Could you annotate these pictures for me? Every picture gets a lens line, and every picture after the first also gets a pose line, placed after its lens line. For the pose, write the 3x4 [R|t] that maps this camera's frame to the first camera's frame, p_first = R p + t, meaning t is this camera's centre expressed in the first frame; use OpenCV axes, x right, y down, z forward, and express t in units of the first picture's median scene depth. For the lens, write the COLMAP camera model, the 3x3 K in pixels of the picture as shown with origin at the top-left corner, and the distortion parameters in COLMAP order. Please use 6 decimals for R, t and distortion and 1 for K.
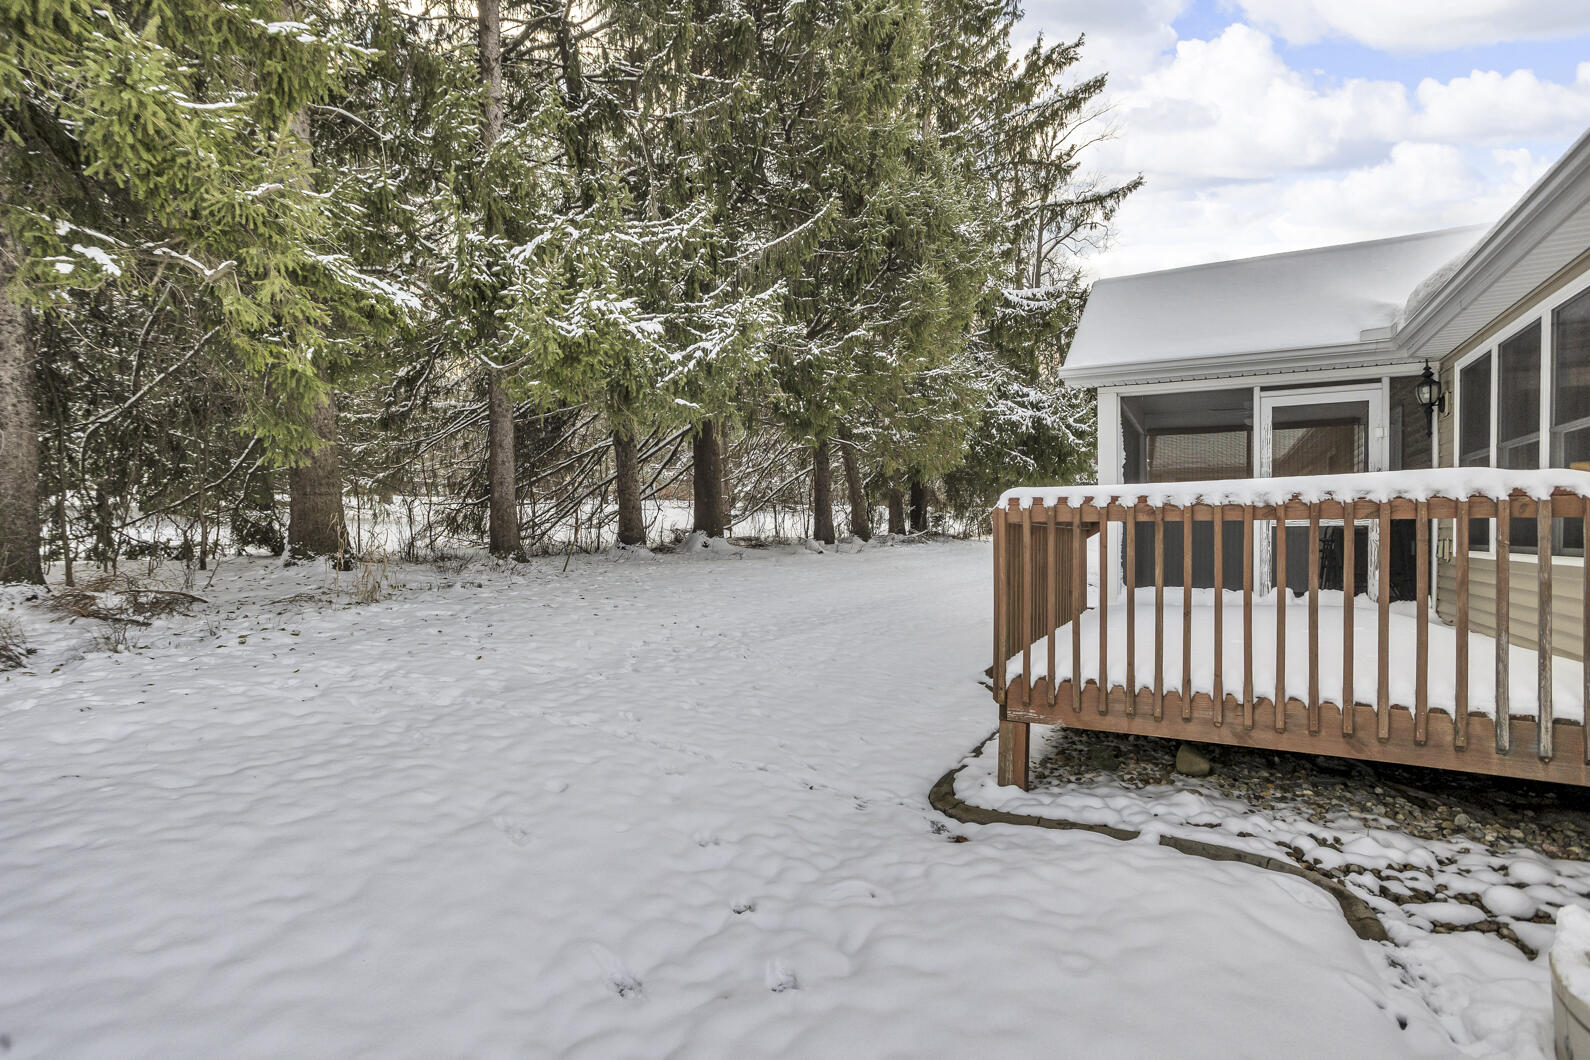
lens RADIAL K [[783.5, 0, 785.0], [0, 783.5, 520.5], [0, 0, 1]] dist [-0.000664, 0.002156]
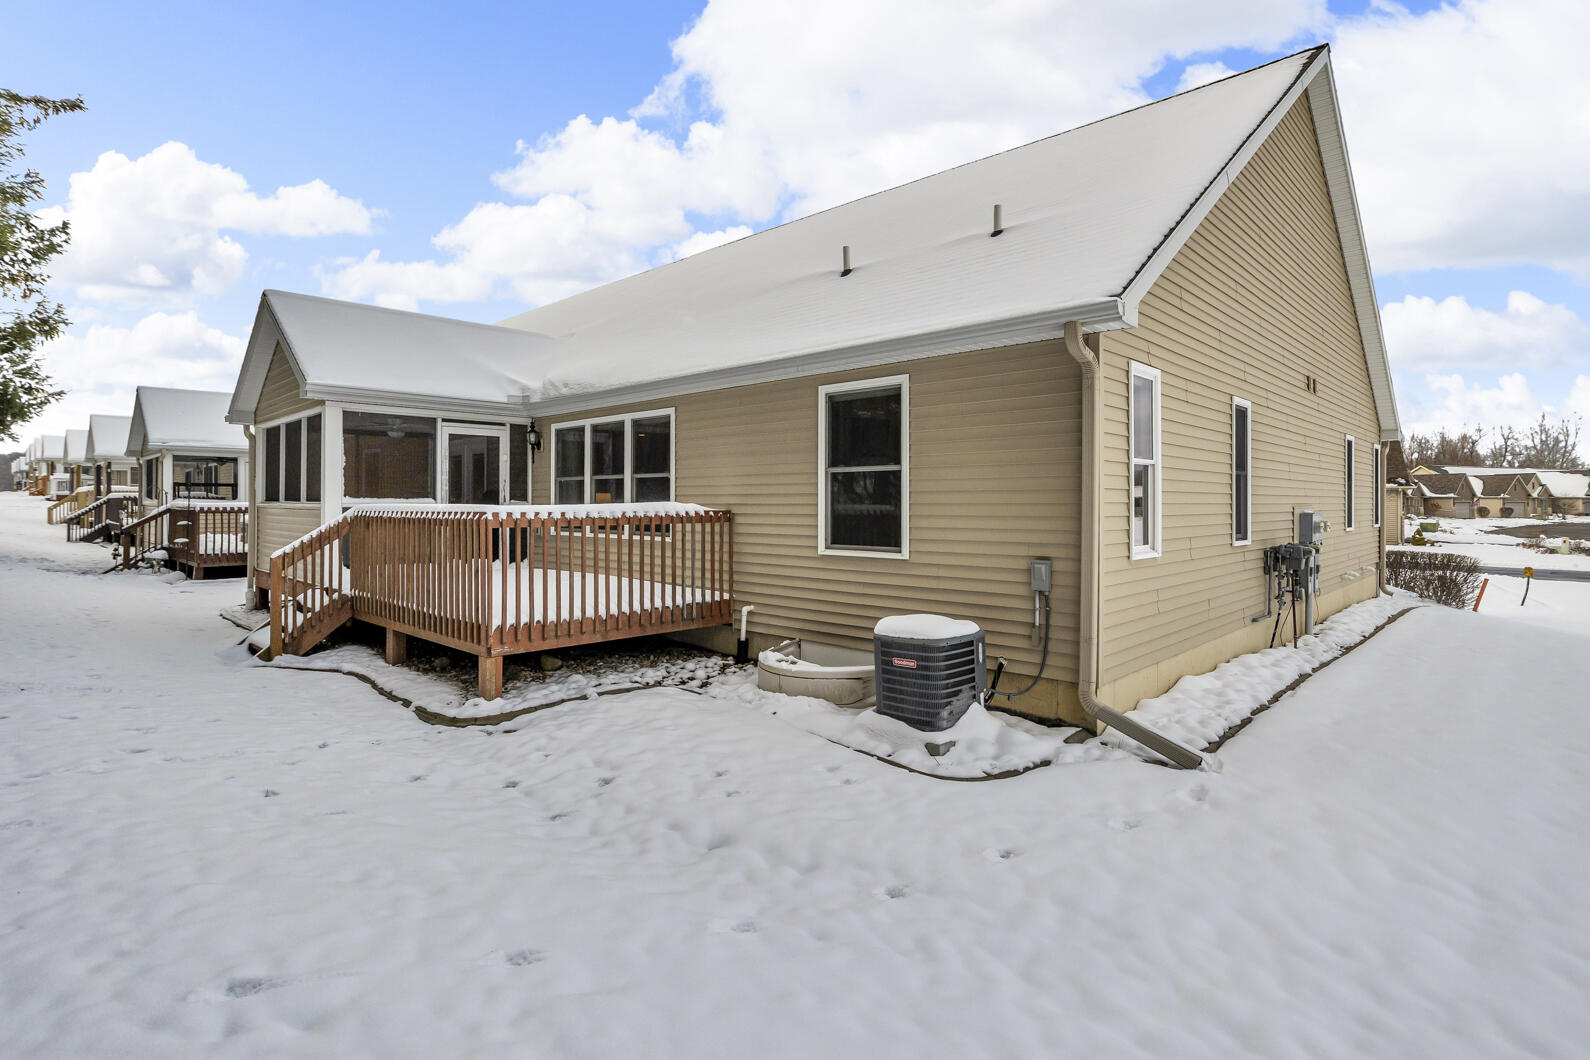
lens RADIAL K [[783.5, 0, 775.8], [0, 783.5, 504.6], [0, 0, 1]] dist [-0.000664, 0.002156]
pose [[0.272425, -0.004510, 0.962167, -0.656418], [-0.020041, 0.999745, 0.010361, -0.045889], [-0.961968, -0.022105, 0.272265, 0.031359]]
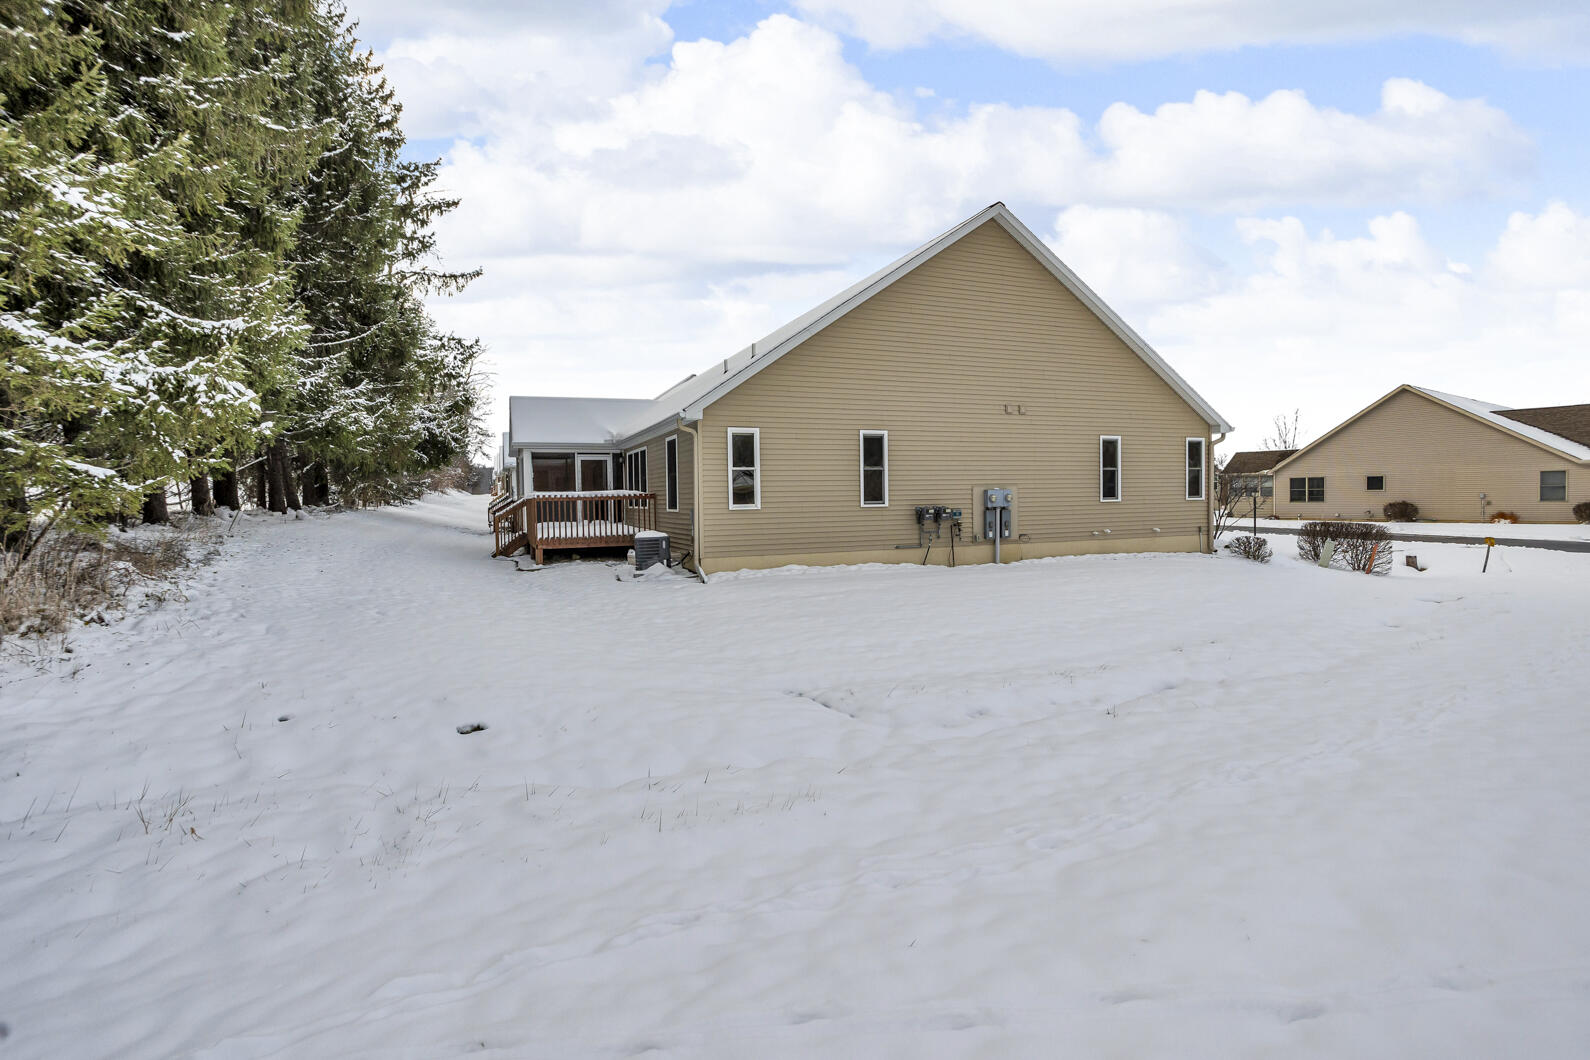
lens RADIAL K [[783.5, 0, 790.0], [0, 783.5, 518.3], [0, 0, 1]] dist [-0.000664, 0.002156]
pose [[0.644662, -0.032859, 0.763761, -1.266714], [0.003145, 0.999181, 0.040333, -0.044345], [-0.764461, -0.023599, 0.644238, -1.695465]]
